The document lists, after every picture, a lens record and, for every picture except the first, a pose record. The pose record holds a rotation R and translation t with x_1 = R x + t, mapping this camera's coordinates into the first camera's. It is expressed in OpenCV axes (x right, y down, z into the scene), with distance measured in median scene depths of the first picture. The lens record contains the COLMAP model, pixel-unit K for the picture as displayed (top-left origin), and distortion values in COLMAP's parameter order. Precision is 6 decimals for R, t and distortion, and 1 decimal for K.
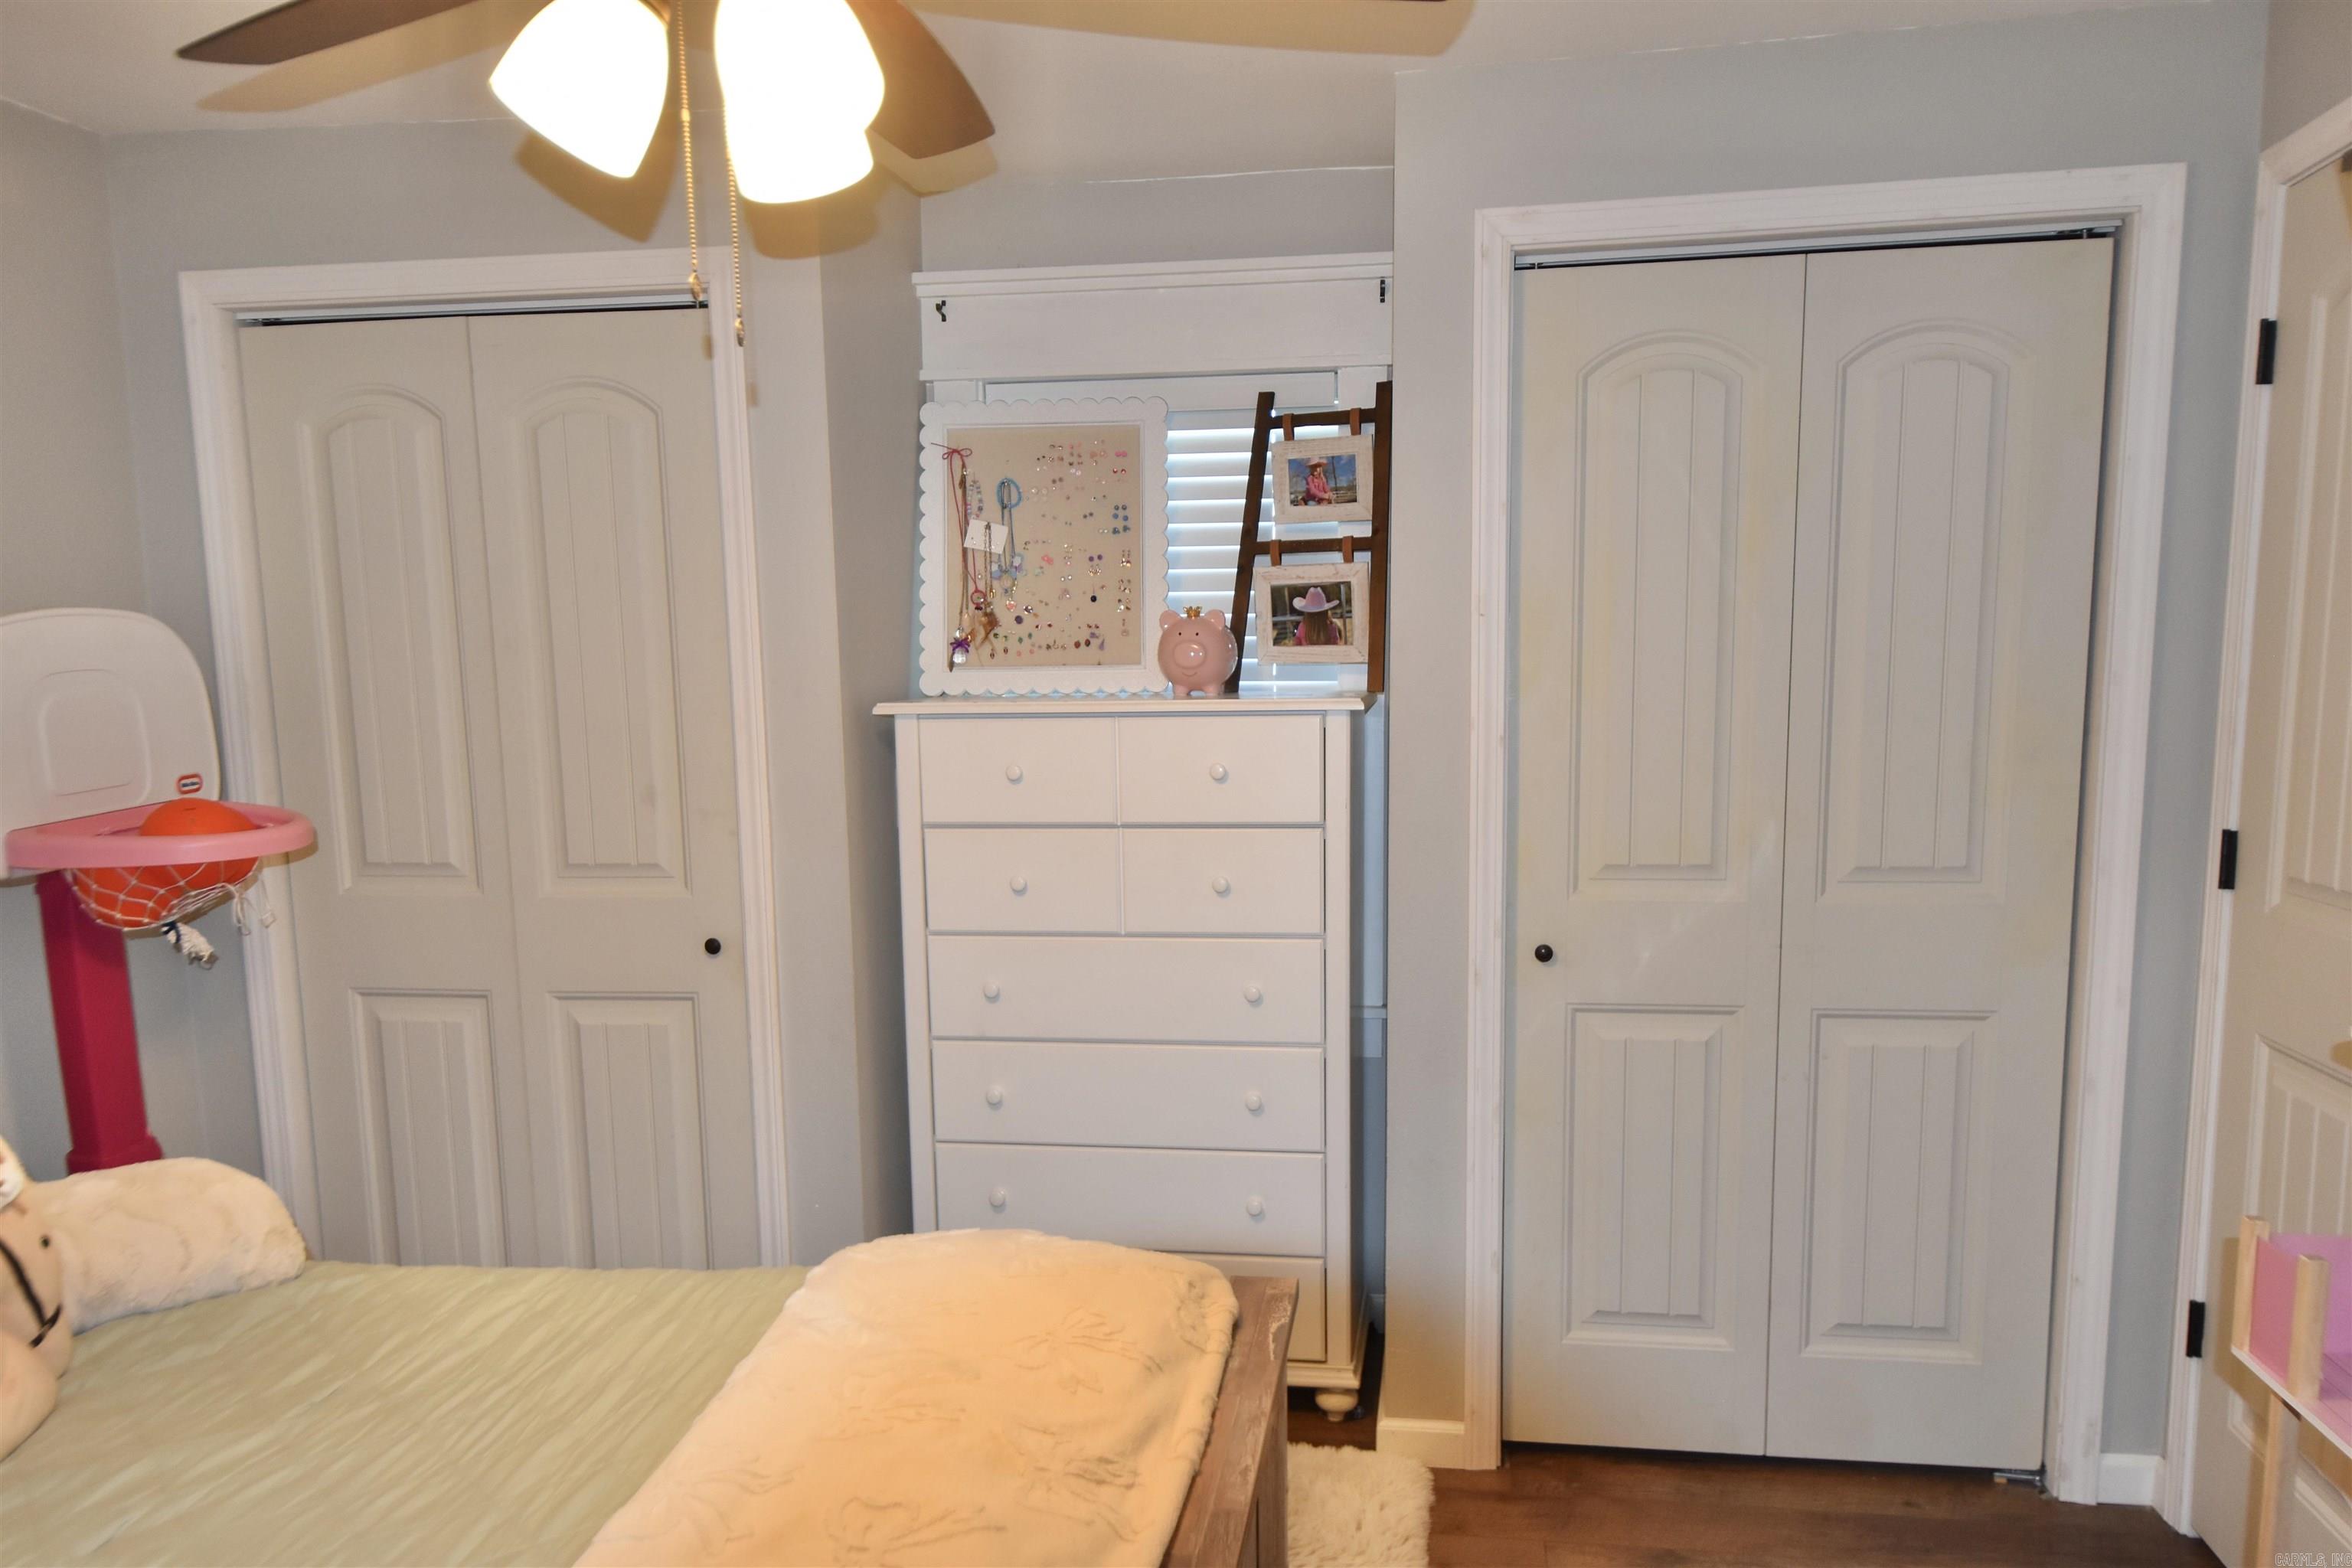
lens RADIAL K [[1782.1, 0, 1176.2], [0, 1782.1, 827.8], [0, 0, 1]] dist [0.027685, -0.041347]
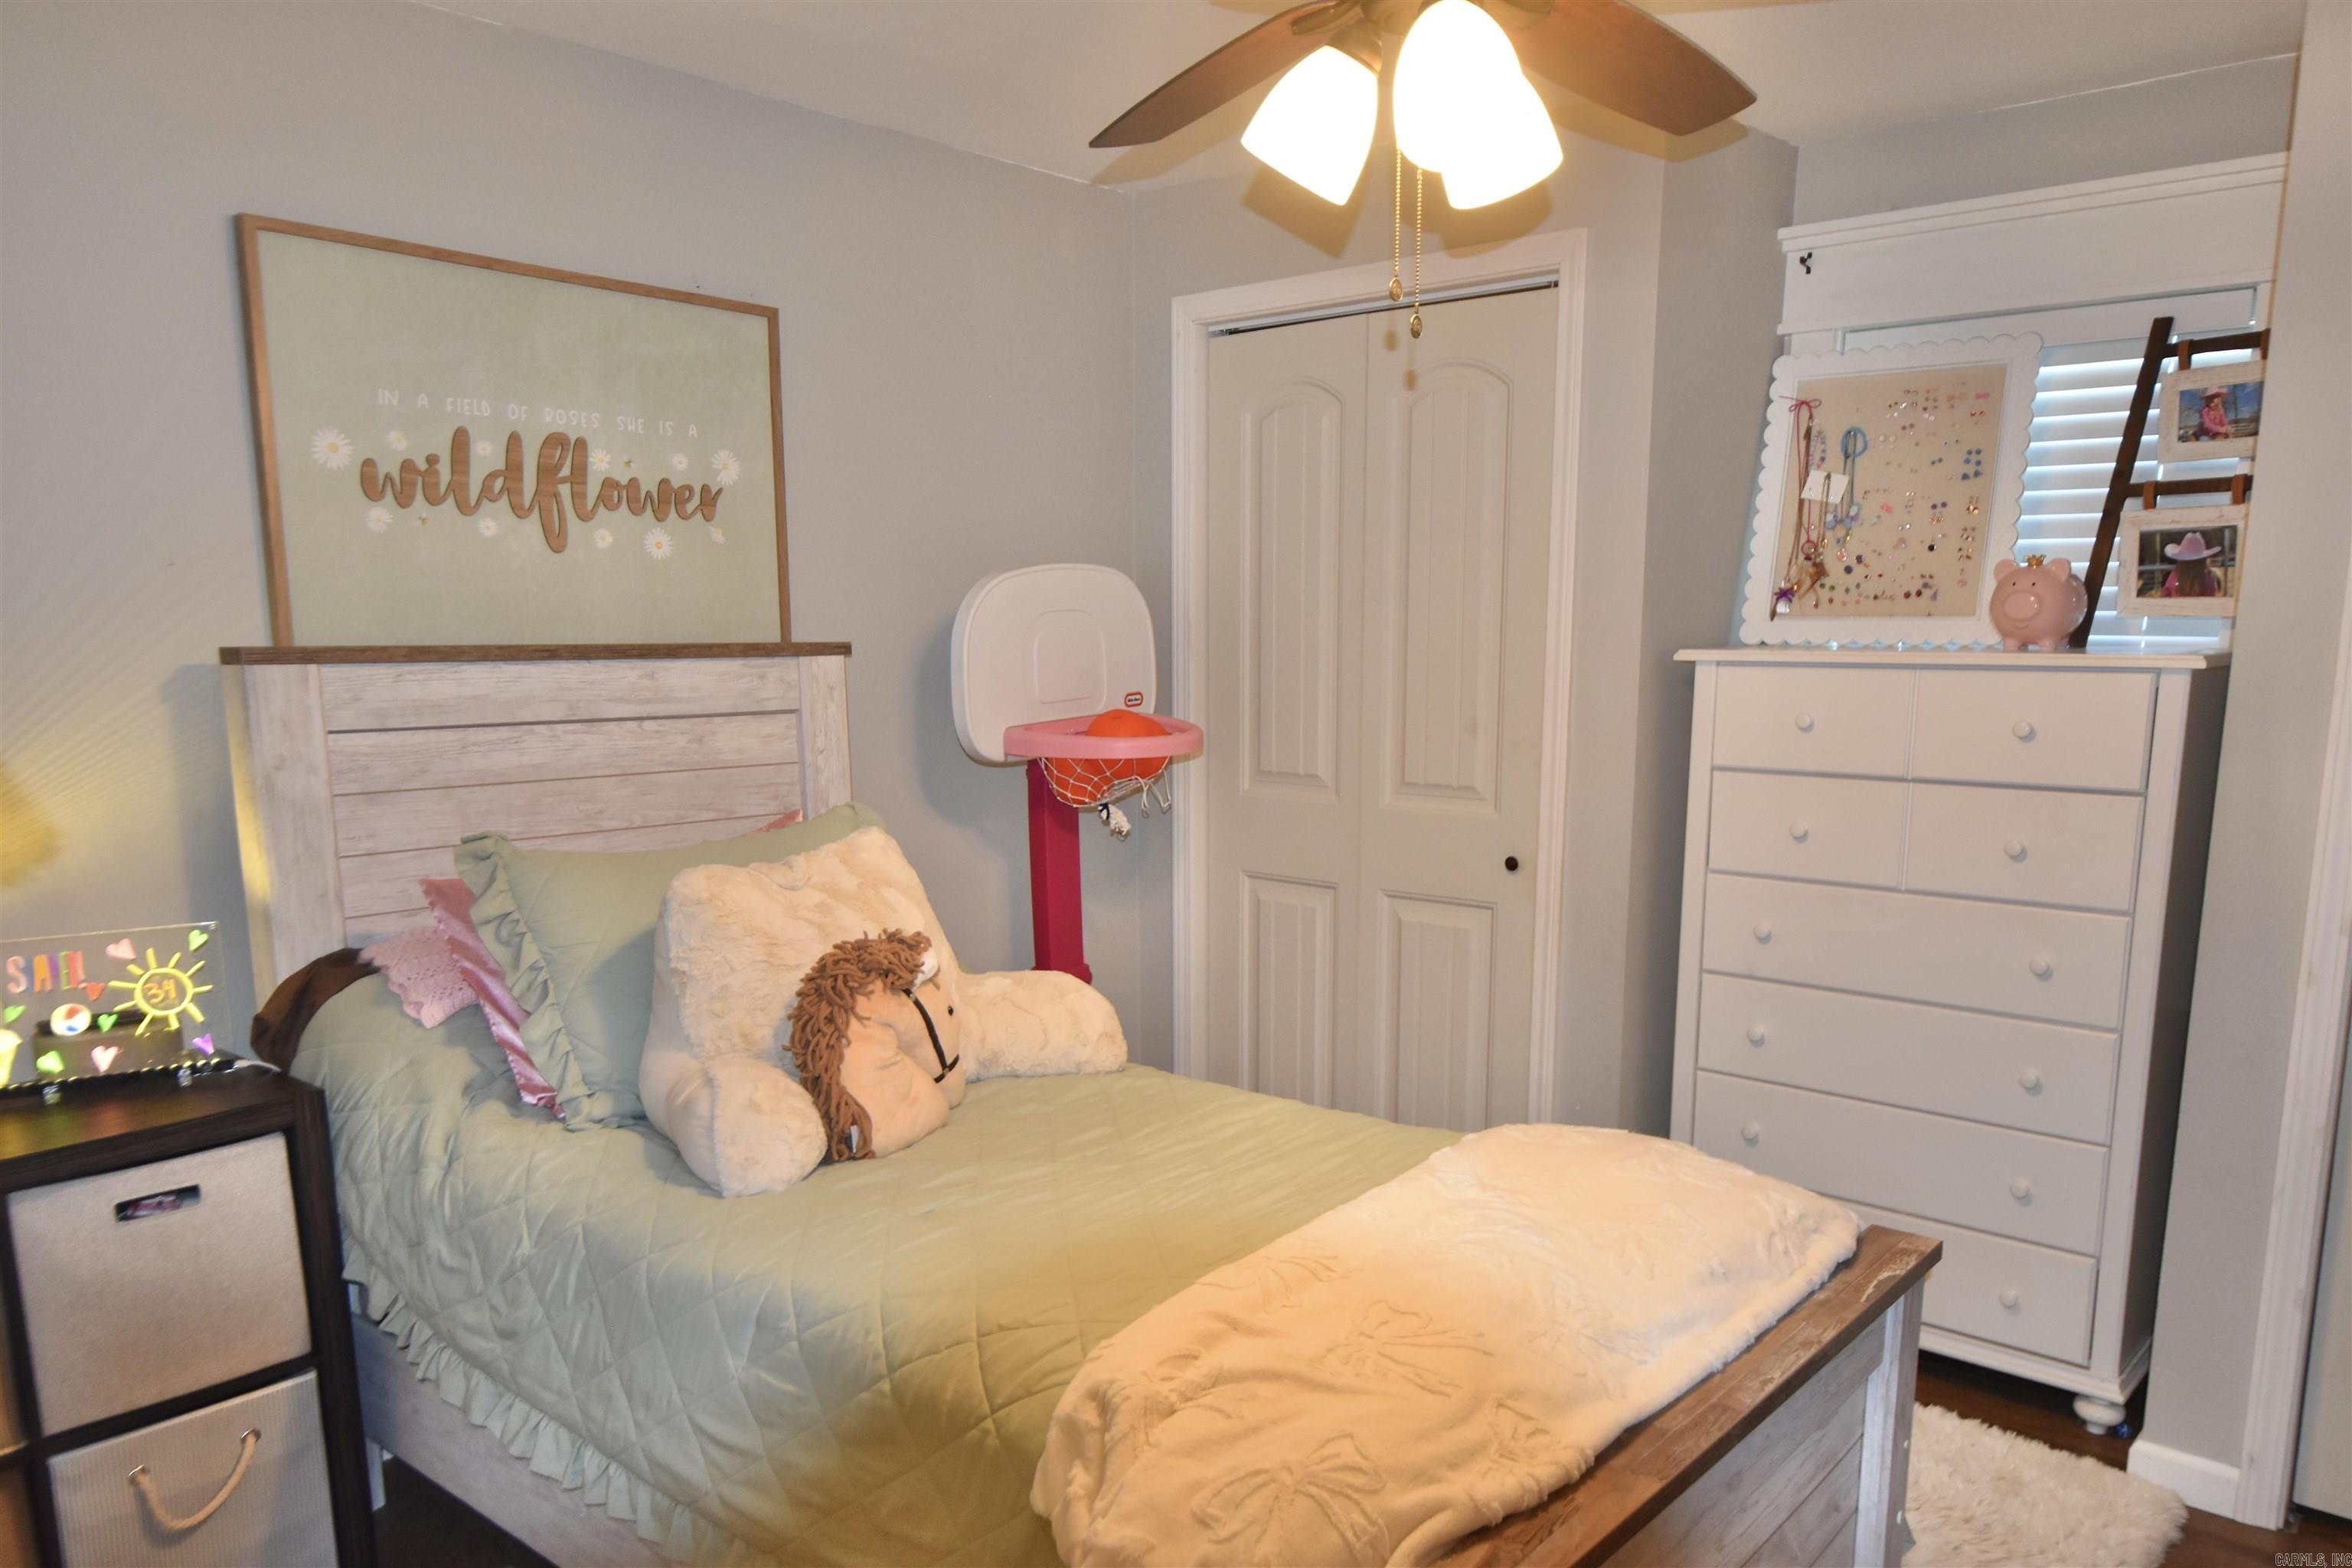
lens RADIAL K [[1782.1, 0, 1176.2], [0, 1782.1, 827.8], [0, 0, 1]] dist [0.027685, -0.041347]
pose [[0.816387, 0.079943, -0.571945, 0.190139], [-0.065416, 0.996799, 0.045953, 0.005824], [0.573788, -0.000101, 0.819004, -0.034795]]
